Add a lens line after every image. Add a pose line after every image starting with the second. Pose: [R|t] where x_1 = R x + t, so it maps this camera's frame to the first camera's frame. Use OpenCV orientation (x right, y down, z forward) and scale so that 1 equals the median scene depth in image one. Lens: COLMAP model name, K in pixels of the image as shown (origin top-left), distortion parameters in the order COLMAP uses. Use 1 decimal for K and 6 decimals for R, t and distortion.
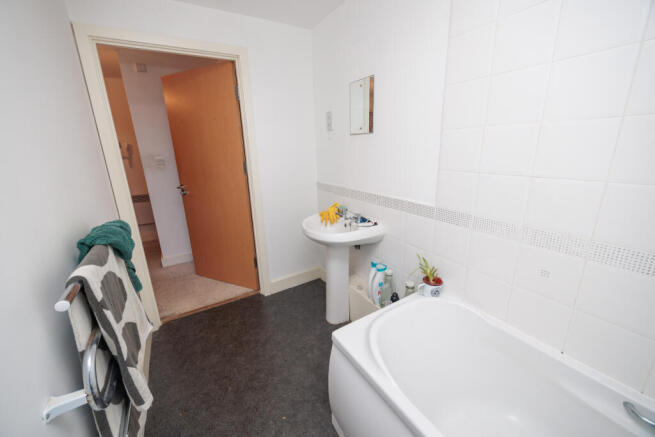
lens RADIAL K [[258.0, 0, 327.5], [0, 258.0, 218.5], [0, 0, 1]] dist [0.000874, 0.000083]
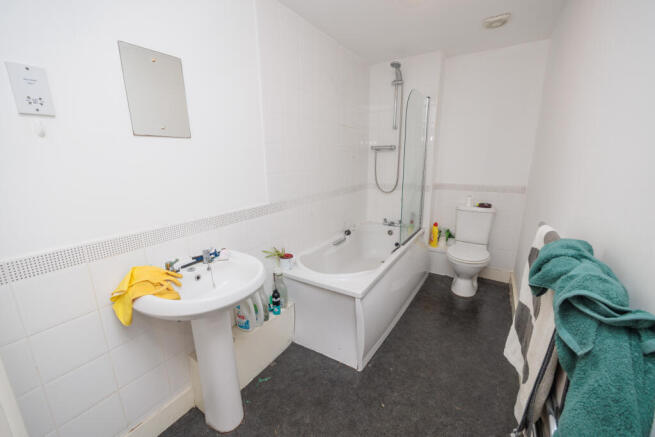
lens RADIAL K [[258.0, 0, 327.5], [0, 258.0, 218.5], [0, 0, 1]] dist [0.000874, 0.000083]
pose [[-0.434854, -0.187187, 0.880831, -0.808184], [0.269952, 0.906072, 0.325823, -0.308291], [-0.859086, 0.379467, -0.343477, 1.197399]]
